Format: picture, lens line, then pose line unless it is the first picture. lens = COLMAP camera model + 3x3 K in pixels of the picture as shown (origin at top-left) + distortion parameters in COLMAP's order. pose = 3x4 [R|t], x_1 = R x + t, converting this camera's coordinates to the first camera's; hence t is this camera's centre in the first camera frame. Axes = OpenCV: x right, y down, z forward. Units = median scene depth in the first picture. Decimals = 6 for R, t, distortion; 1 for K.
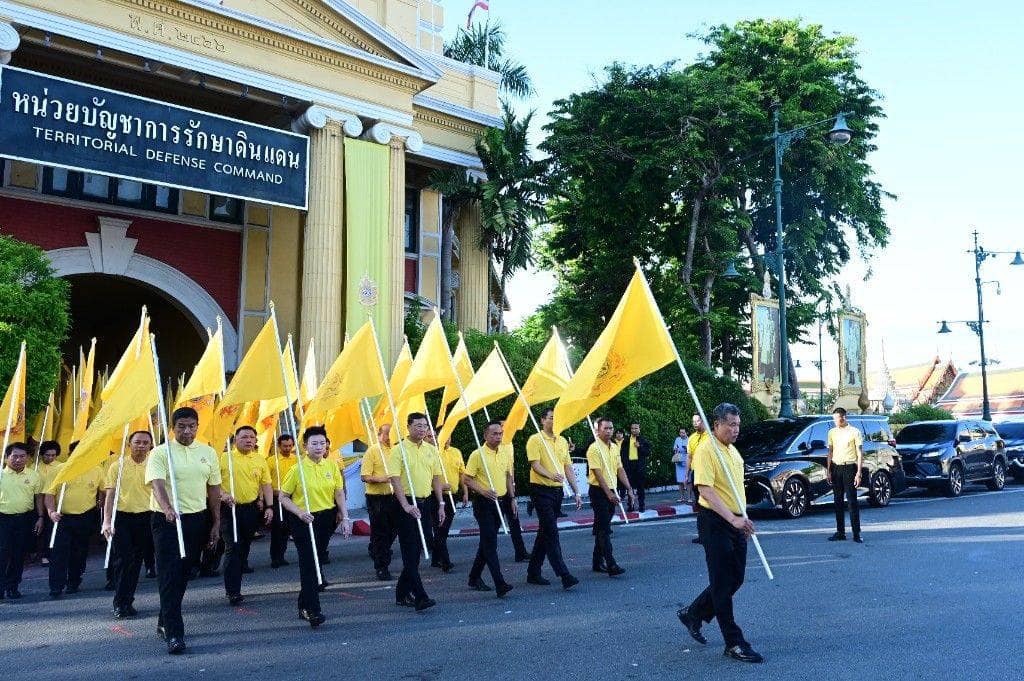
lens RADIAL K [[712.5, 0, 518.1], [0, 712.5, 337.4], [0, 0, 1]] dist [0.004360, -0.000174]
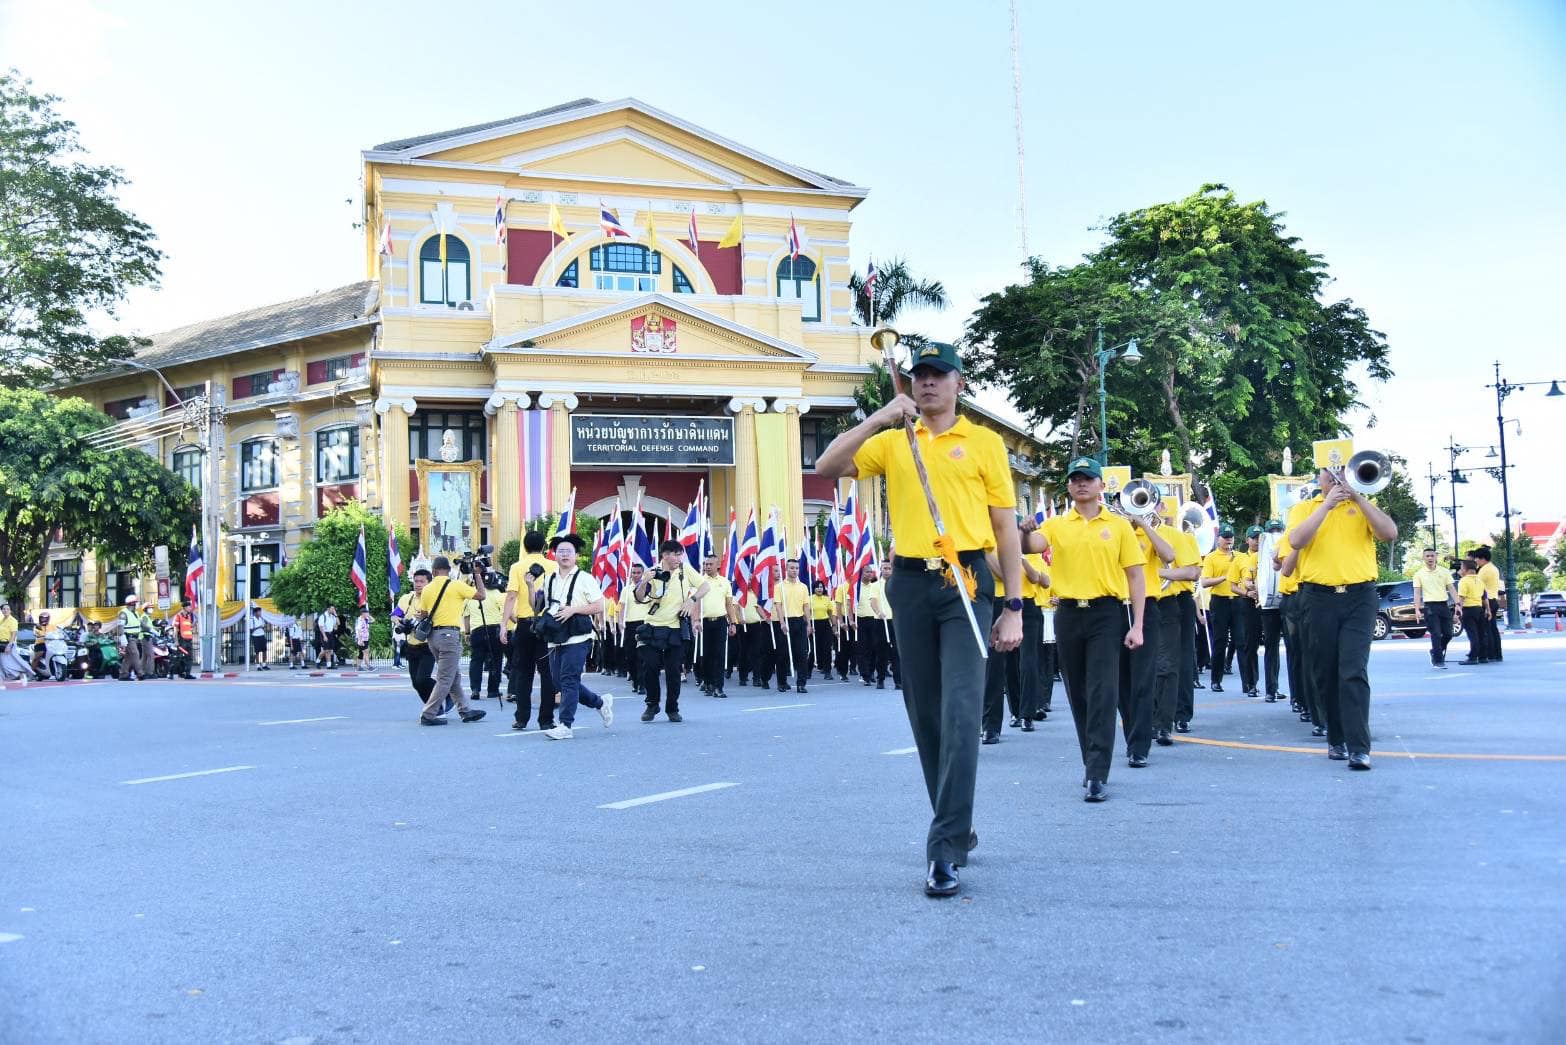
lens RADIAL K [[1301.7, 0, 789.7], [0, 1301.7, 522.9], [0, 0, 1]] dist [-0.037901, 0.027198]
pose [[0.904609, -0.054230, -0.422779, 1.017659], [0.074184, 0.996767, 0.030873, -0.130755], [0.419738, -0.059291, 0.905707, -1.552561]]
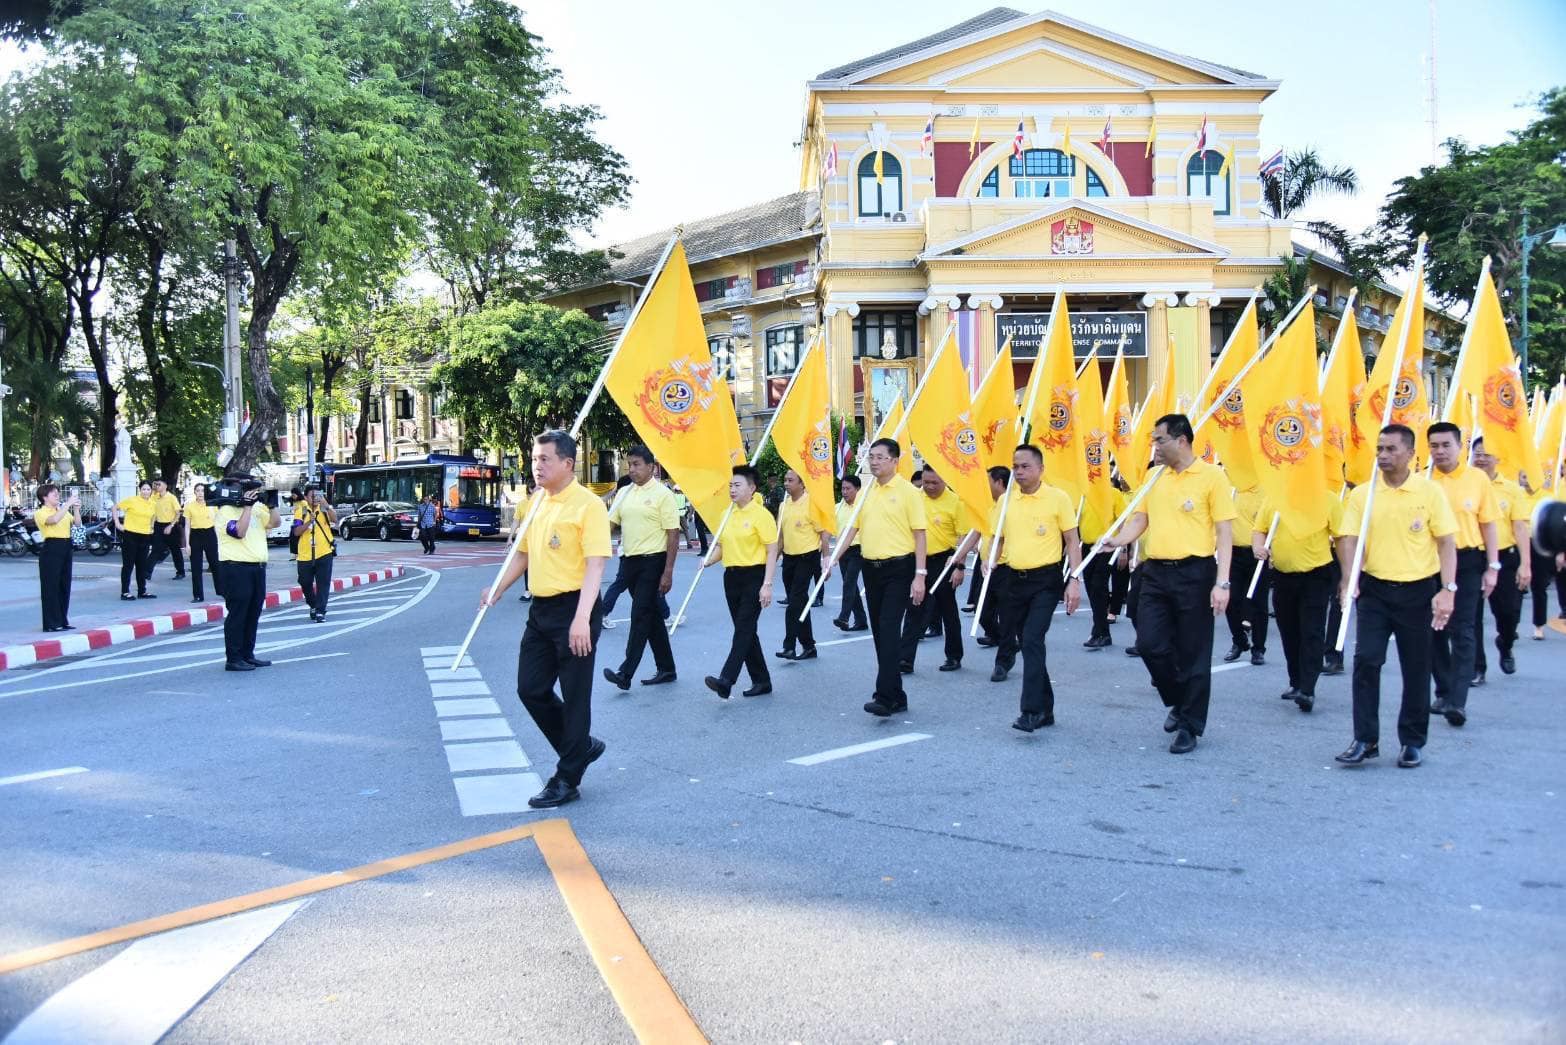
lens RADIAL K [[1301.7, 0, 790.6], [0, 1301.7, 530.0], [0, 0, 1]] dist [-0.037901, 0.027198]
pose [[0.761296, 0.007500, -0.648361, 1.064563], [0.094447, 0.987986, 0.122327, -0.227850], [0.641489, -0.154363, 0.751442, -1.932481]]
